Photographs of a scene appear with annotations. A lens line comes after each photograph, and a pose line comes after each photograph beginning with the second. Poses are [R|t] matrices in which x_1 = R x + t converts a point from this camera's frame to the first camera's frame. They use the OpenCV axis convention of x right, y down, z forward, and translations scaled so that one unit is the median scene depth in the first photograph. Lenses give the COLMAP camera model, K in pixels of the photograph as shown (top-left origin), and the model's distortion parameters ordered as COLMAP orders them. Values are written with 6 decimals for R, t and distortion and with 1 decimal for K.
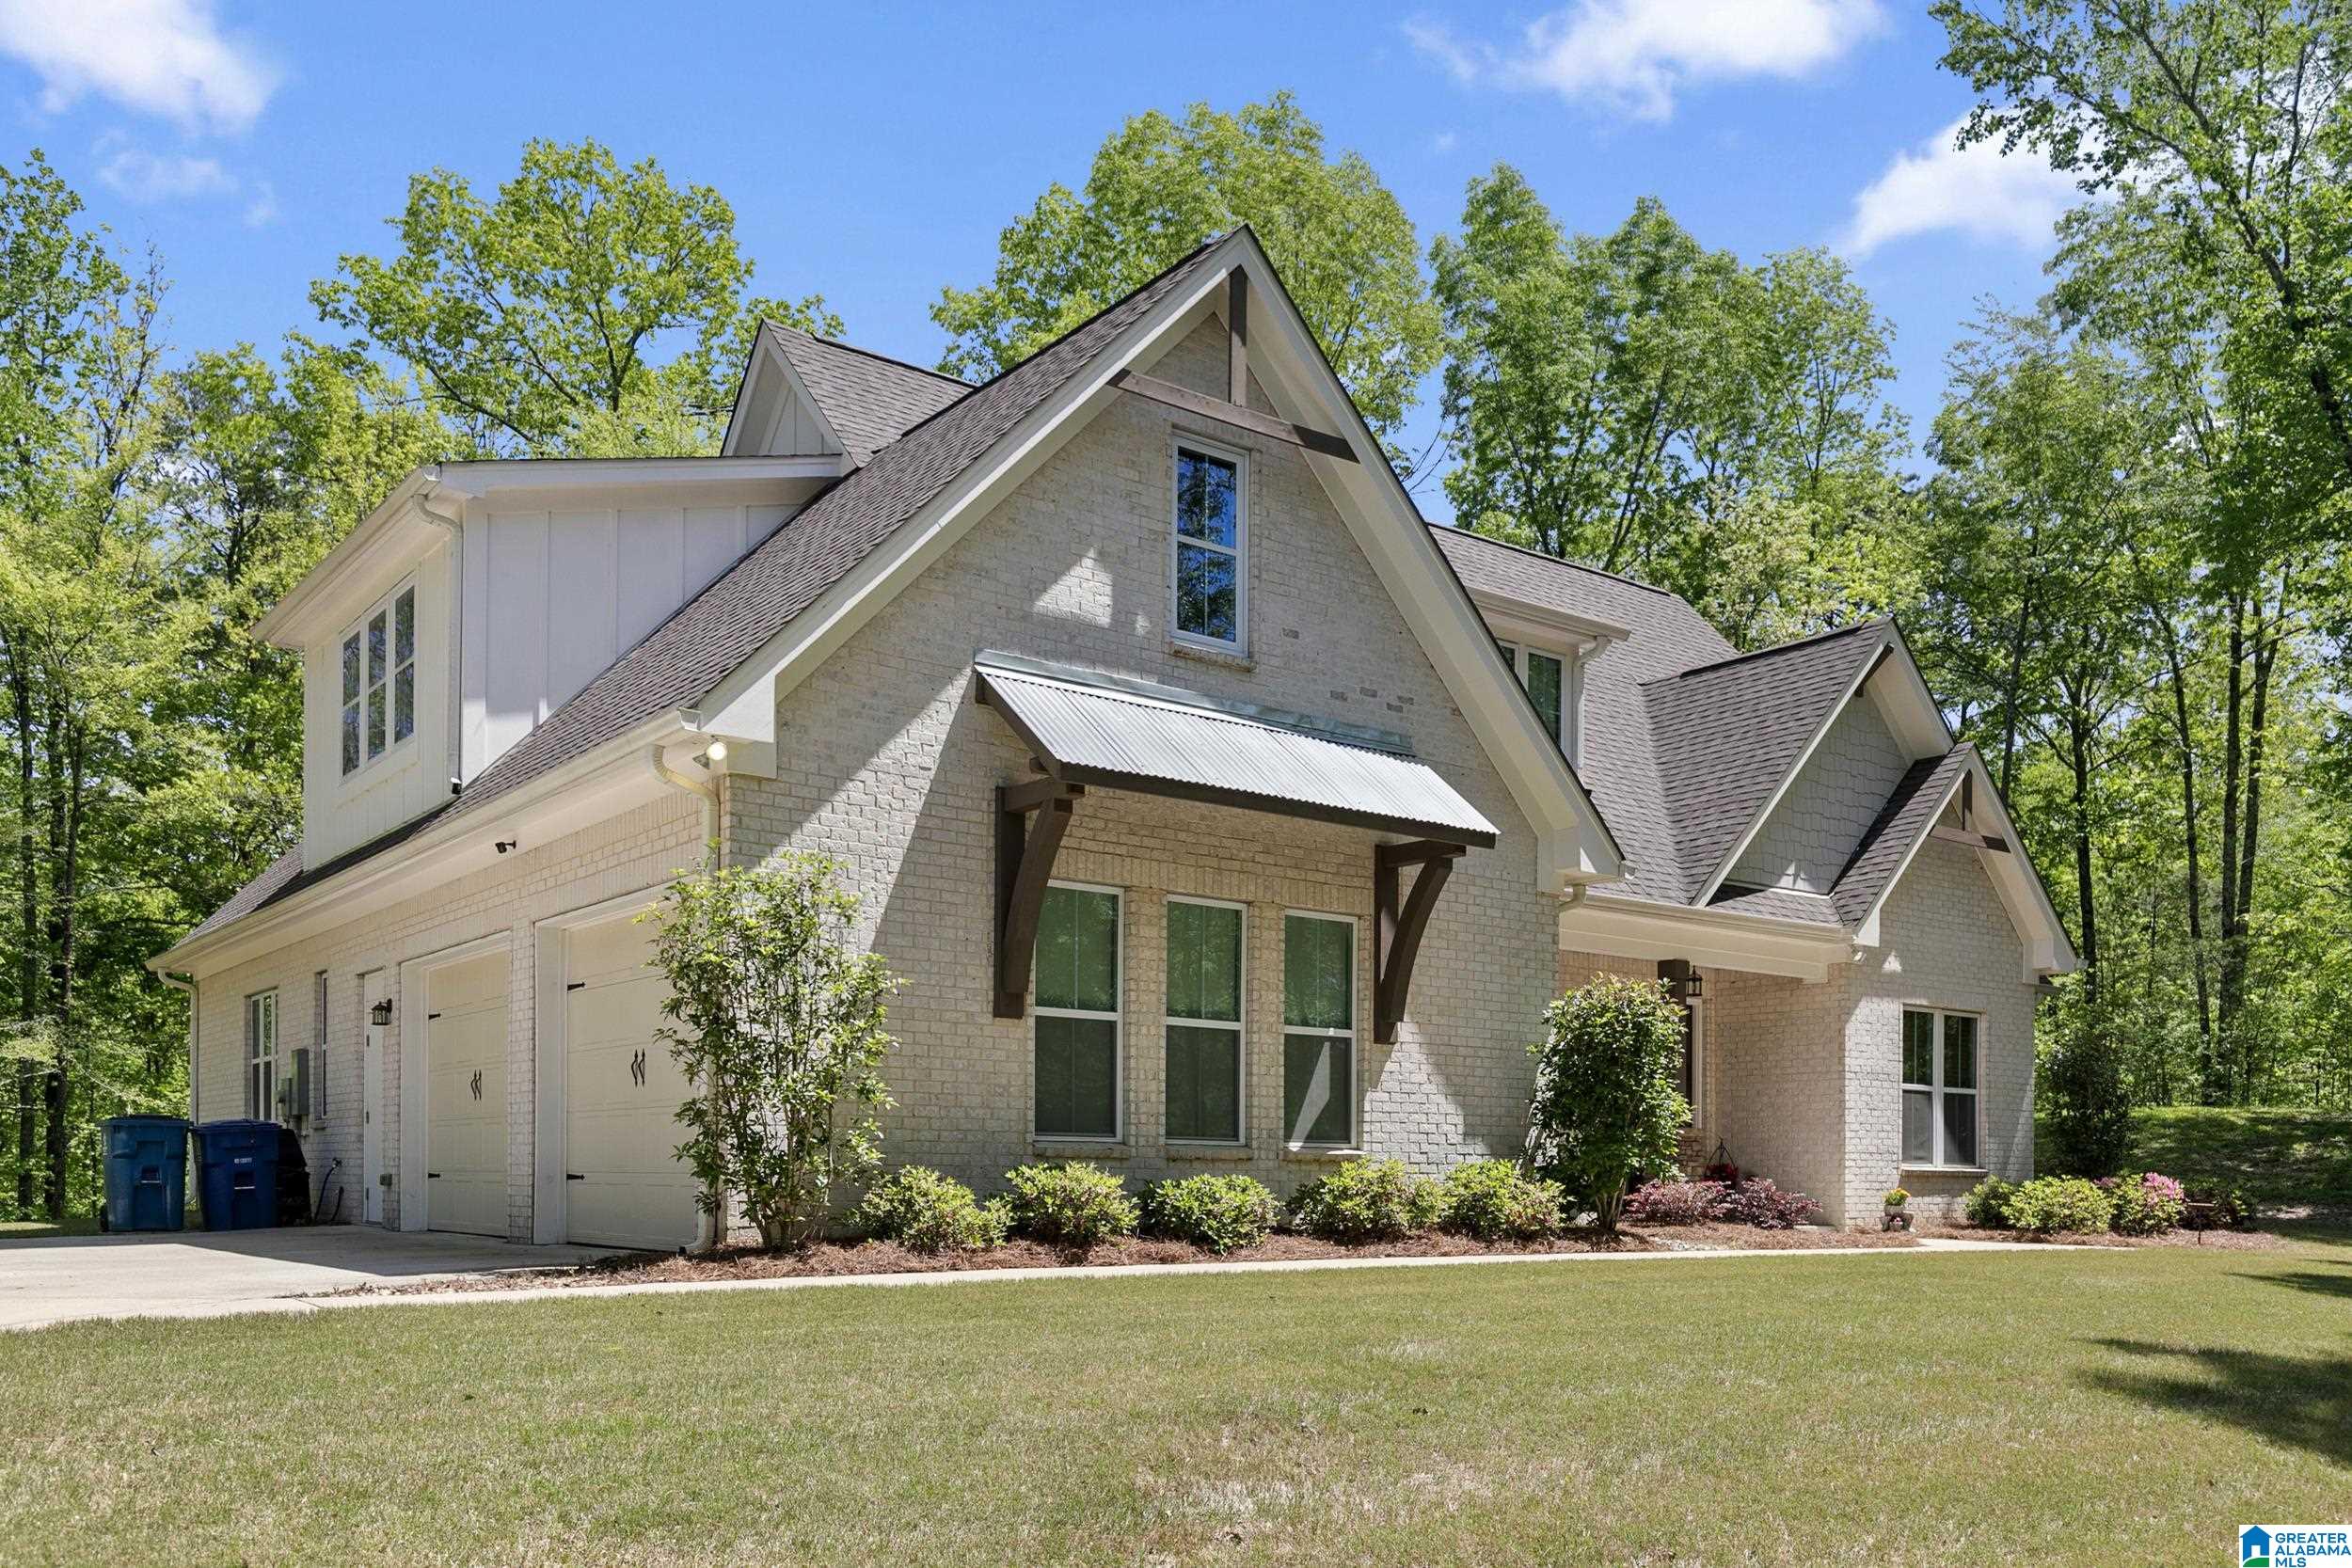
lens RADIAL K [[1867.9, 0, 1176.0], [0, 1867.9, 784.0], [0, 0, 1]] dist [0.003032, -0.000256]
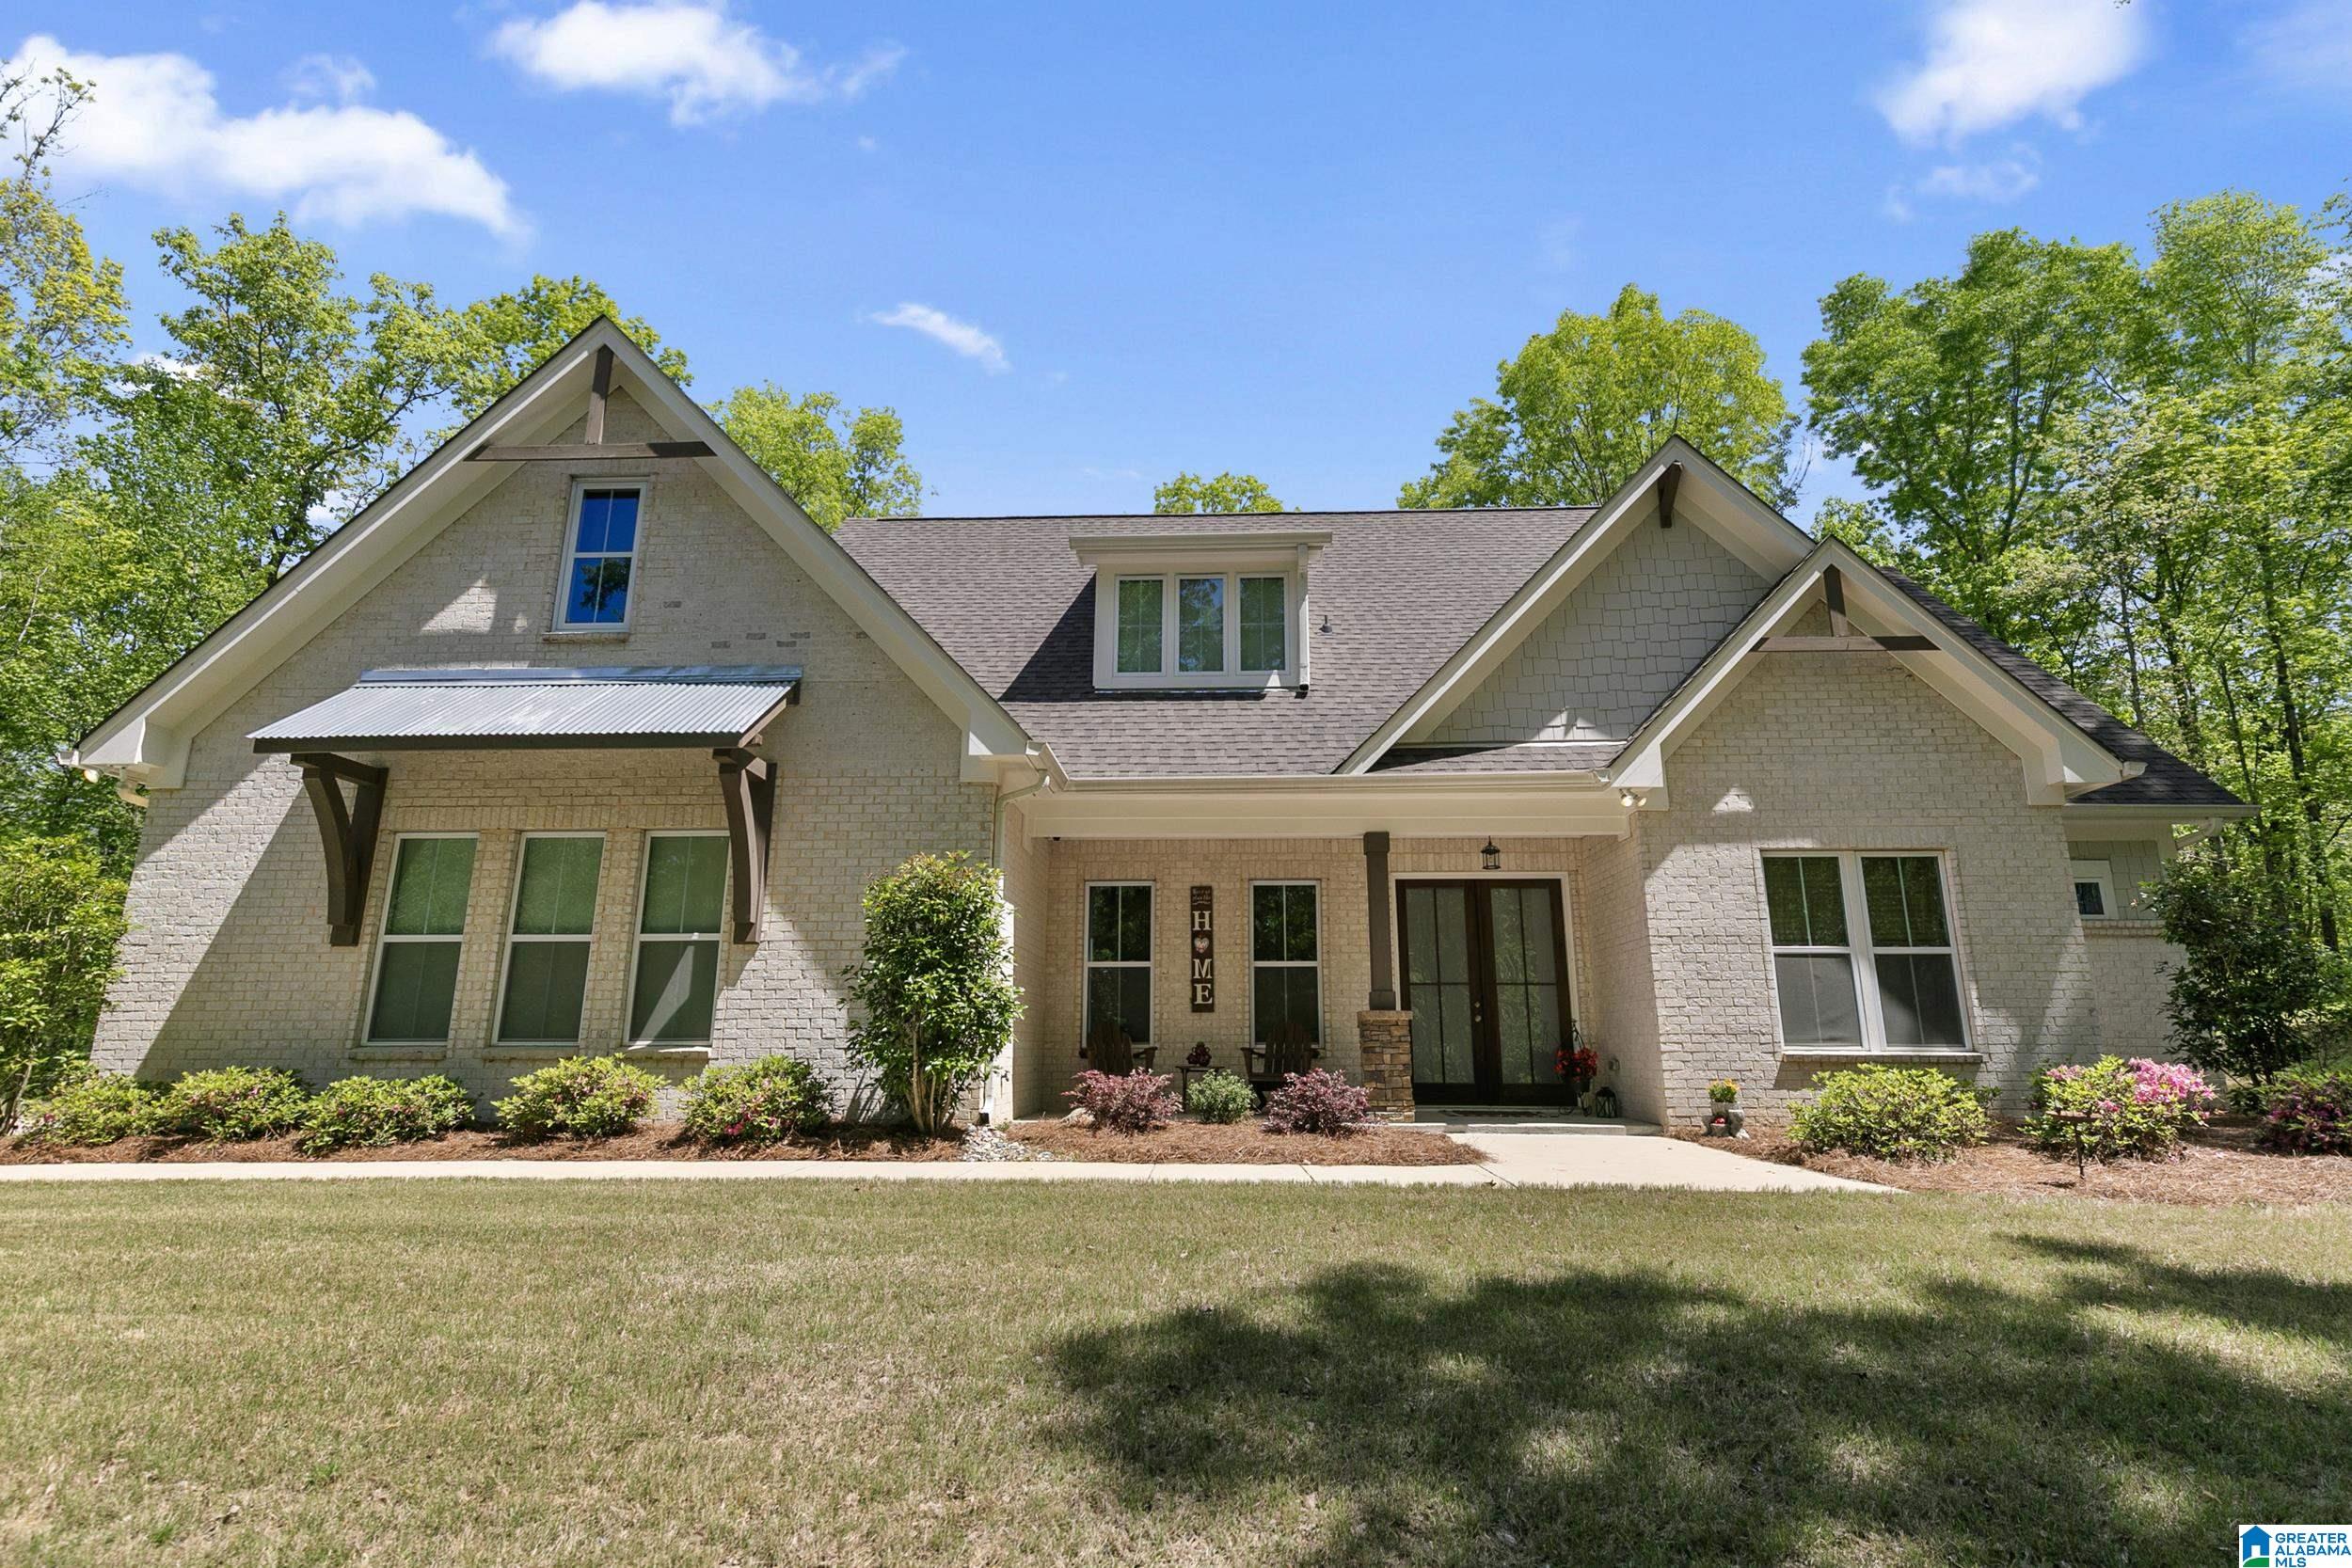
lens RADIAL K [[1038.3, 0, 1176.2], [0, 1038.3, 663.0], [0, 0, 1]] dist [0.002246, 0.000070]
pose [[0.772780, -0.242205, -0.586641, 0.705079], [0.138938, 0.966458, -0.215998, 0.148530], [0.619279, 0.085412, 0.780511, 0.679724]]
